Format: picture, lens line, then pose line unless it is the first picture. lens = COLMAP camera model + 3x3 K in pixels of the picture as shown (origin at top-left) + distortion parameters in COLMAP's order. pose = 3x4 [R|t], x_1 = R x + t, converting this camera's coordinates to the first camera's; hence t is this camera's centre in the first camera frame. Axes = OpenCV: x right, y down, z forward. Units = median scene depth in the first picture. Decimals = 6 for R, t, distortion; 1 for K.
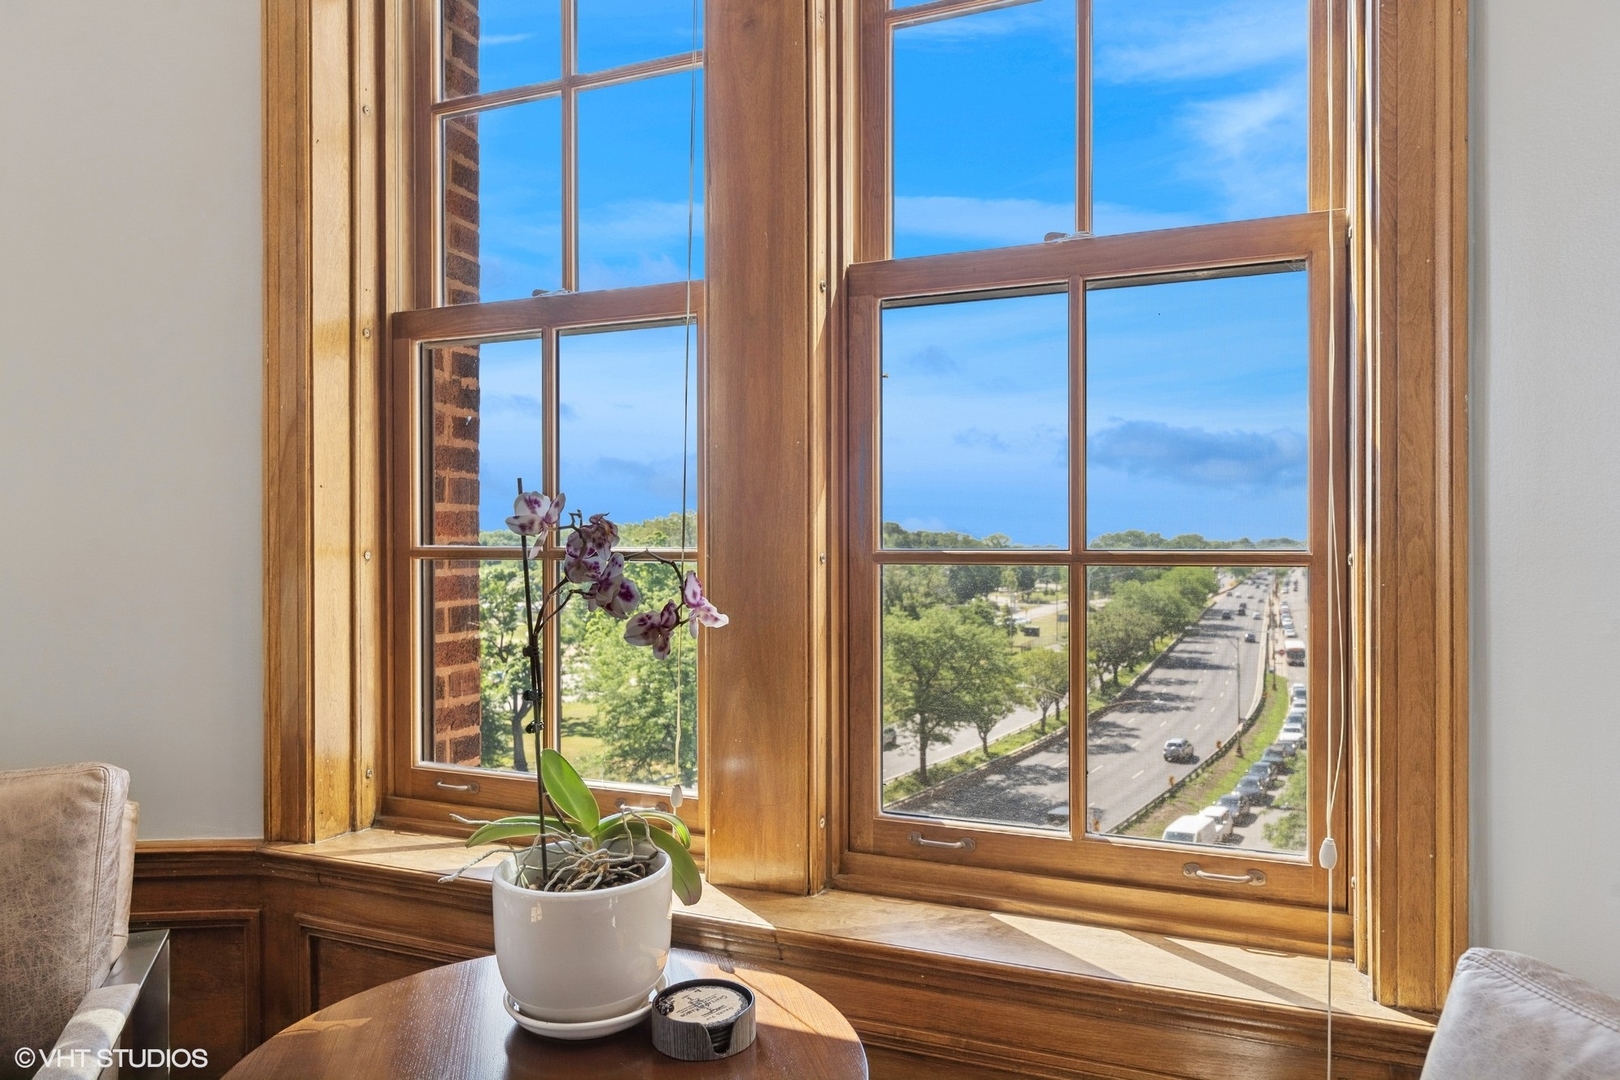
lens RADIAL K [[1100.8, 0, 810.3], [0, 1100.8, 546.5], [0, 0, 1]] dist [-0.003025, 0.005323]
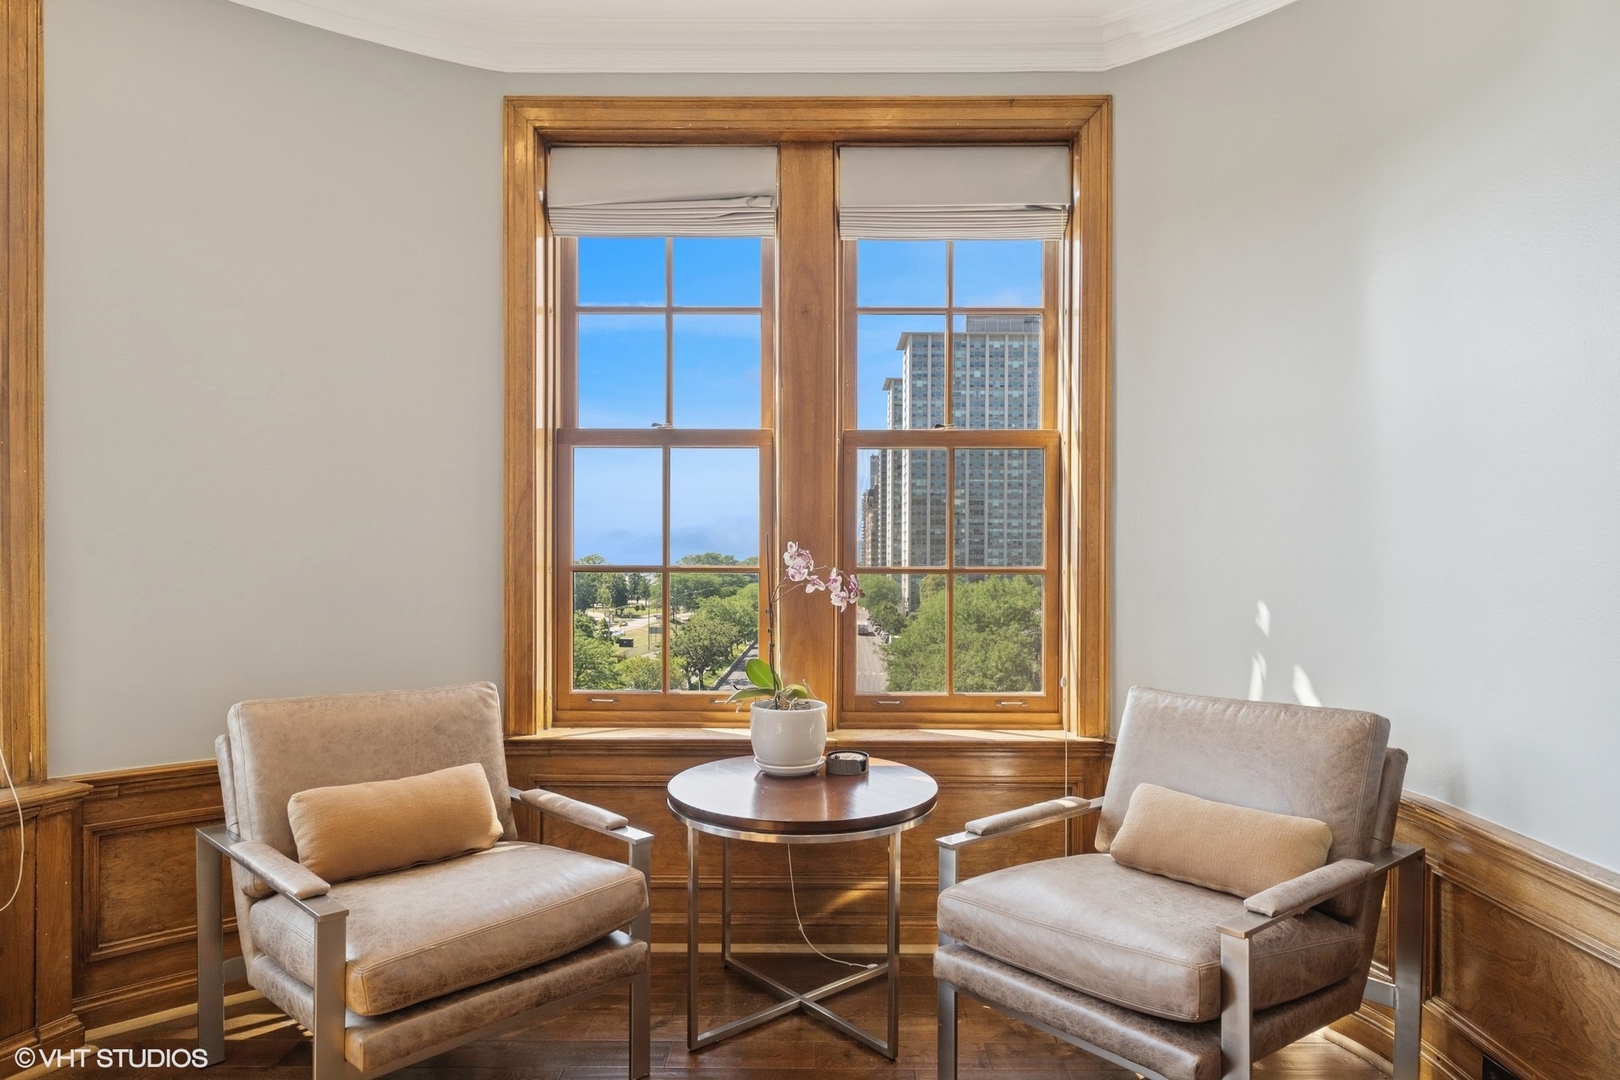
lens RADIAL K [[983.3, 0, 835.8], [0, 983.3, 578.8], [0, 0, 1]] dist [0.002458, 0.001543]
pose [[0.917288, -0.002375, 0.398217, -0.634662], [-0.002471, 0.999929, 0.011655, 0.002798], [-0.398217, -0.011675, 0.917217, -0.618709]]
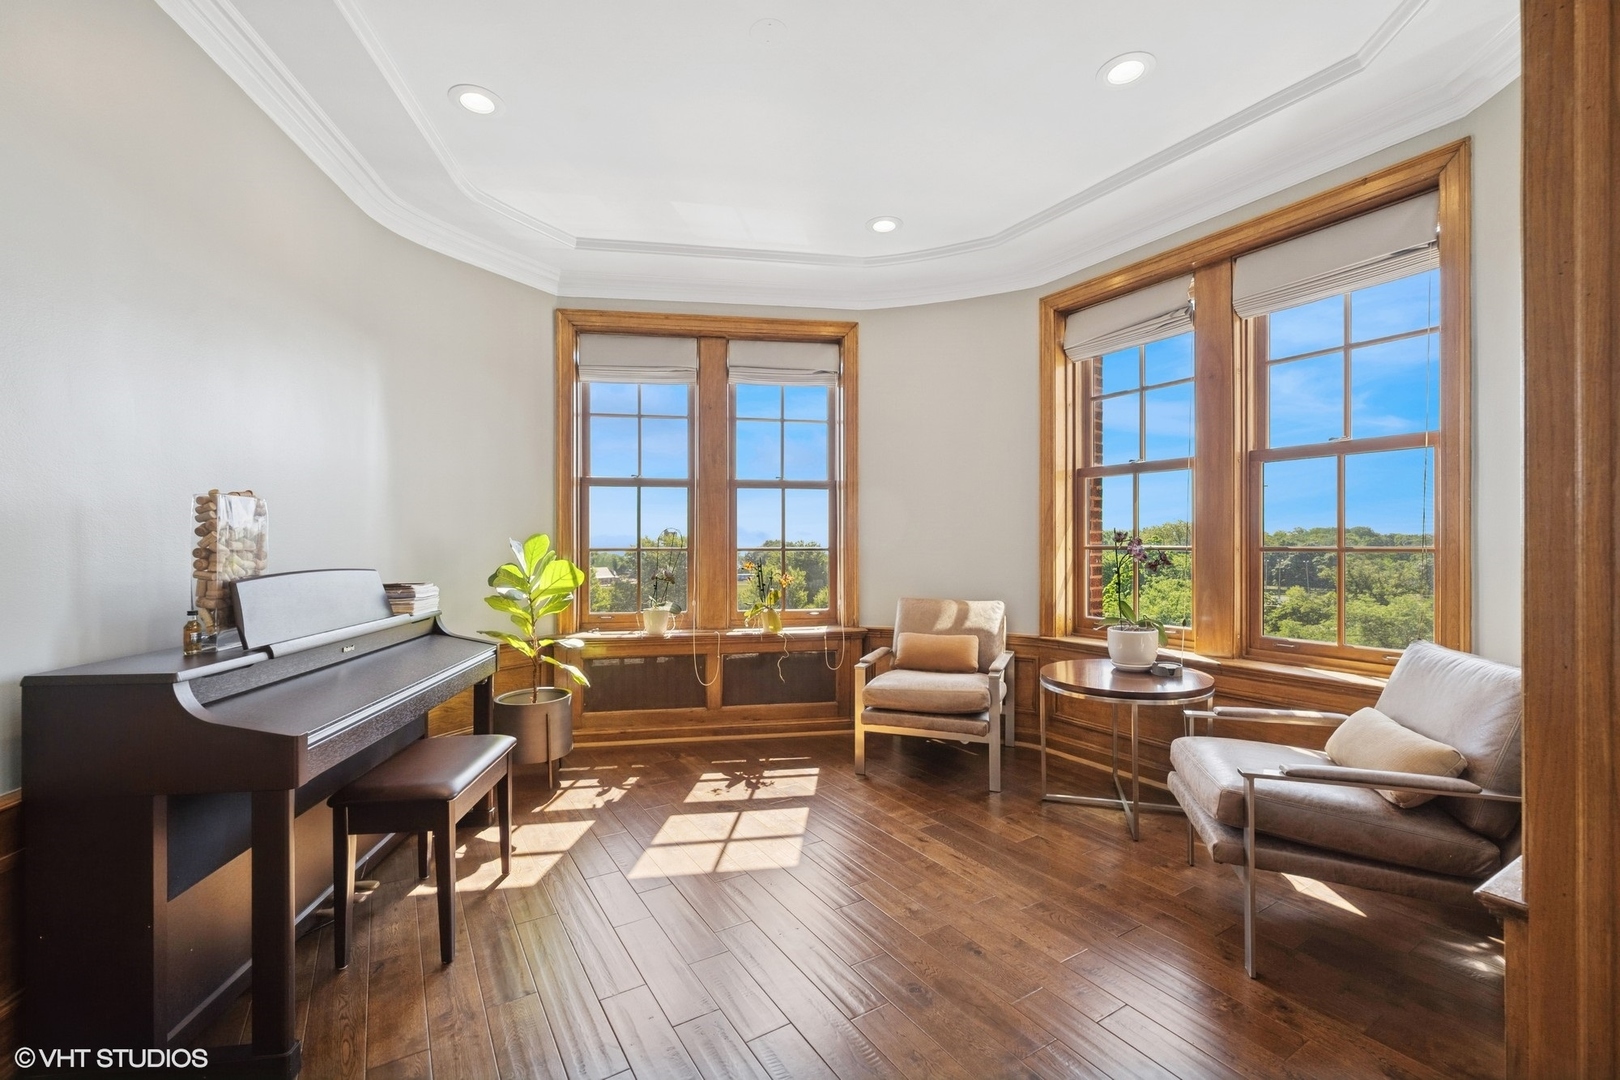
lens RADIAL K [[685.6, 0, 812.3], [0, 685.6, 545.5], [0, 0, 1]] dist [0.004073, -0.000802]
pose [[0.824426, 0.002631, -0.565963, 0.097349], [-0.002669, 0.999996, 0.000760, 0.001262], [0.565963, 0.000884, 0.824430, -1.052167]]
